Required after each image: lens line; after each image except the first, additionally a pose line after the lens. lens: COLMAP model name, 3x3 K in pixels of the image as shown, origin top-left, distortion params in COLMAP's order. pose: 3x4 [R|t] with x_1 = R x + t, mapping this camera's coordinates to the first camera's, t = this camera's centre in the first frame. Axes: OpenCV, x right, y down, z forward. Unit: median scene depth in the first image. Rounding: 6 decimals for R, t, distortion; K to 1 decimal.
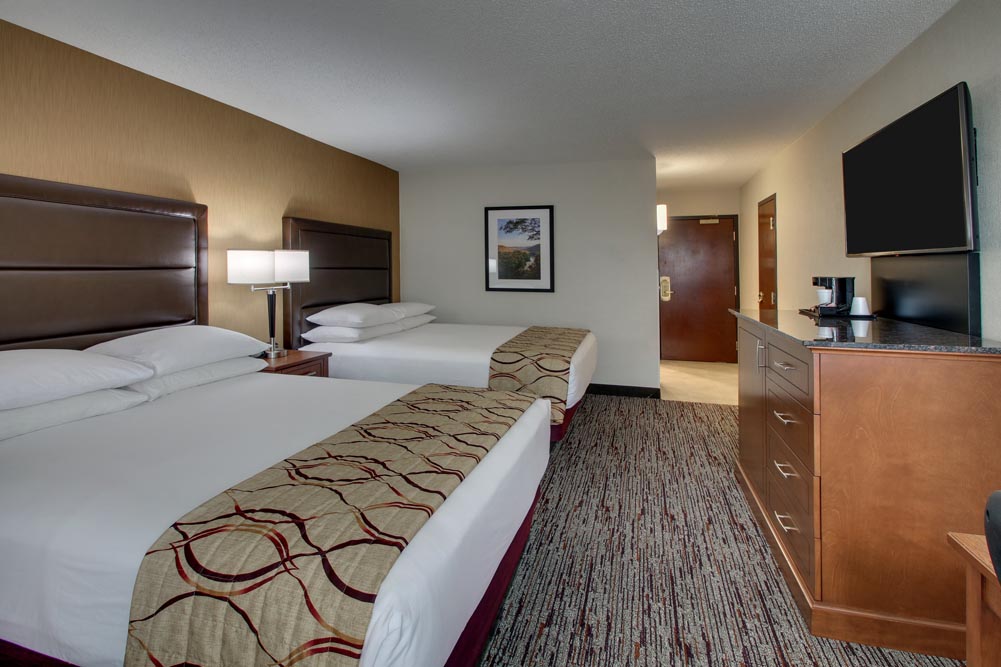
lens RADIAL K [[494.5, 0, 496.0], [0, 494.5, 326.5], [0, 0, 1]] dist [-0.002878, -0.013248]
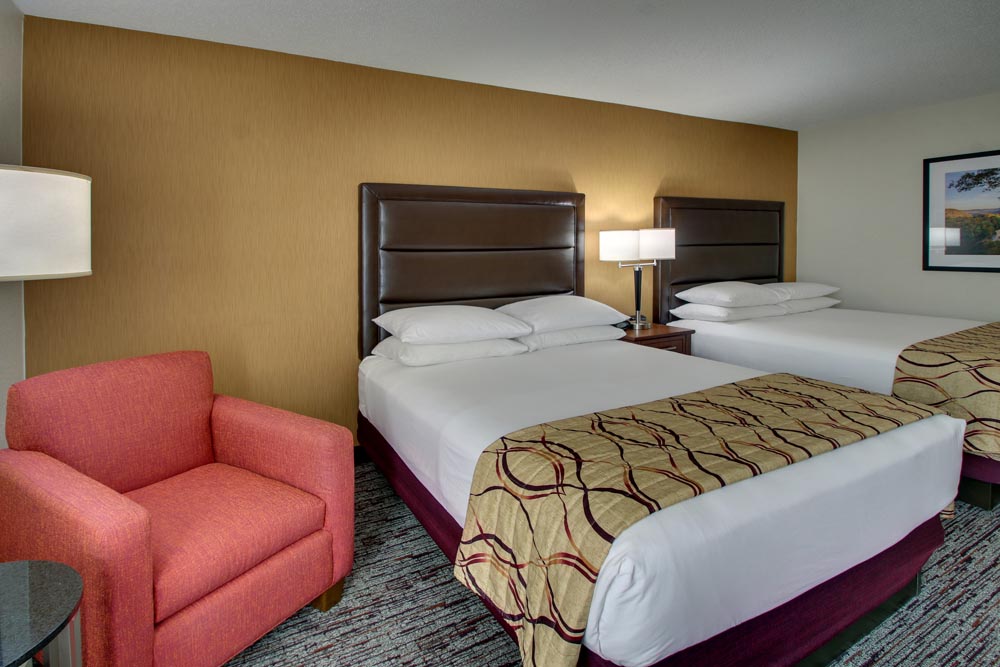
lens RADIAL K [[494.0, 0, 495.5], [0, 494.0, 326.5], [0, 0, 1]] dist [-0.002878, -0.013248]
pose [[0.710723, 0.089497, -0.697756, 0.117312], [-0.056873, 0.995938, 0.069813, -0.000721], [0.701169, -0.009934, 0.712926, 0.002137]]
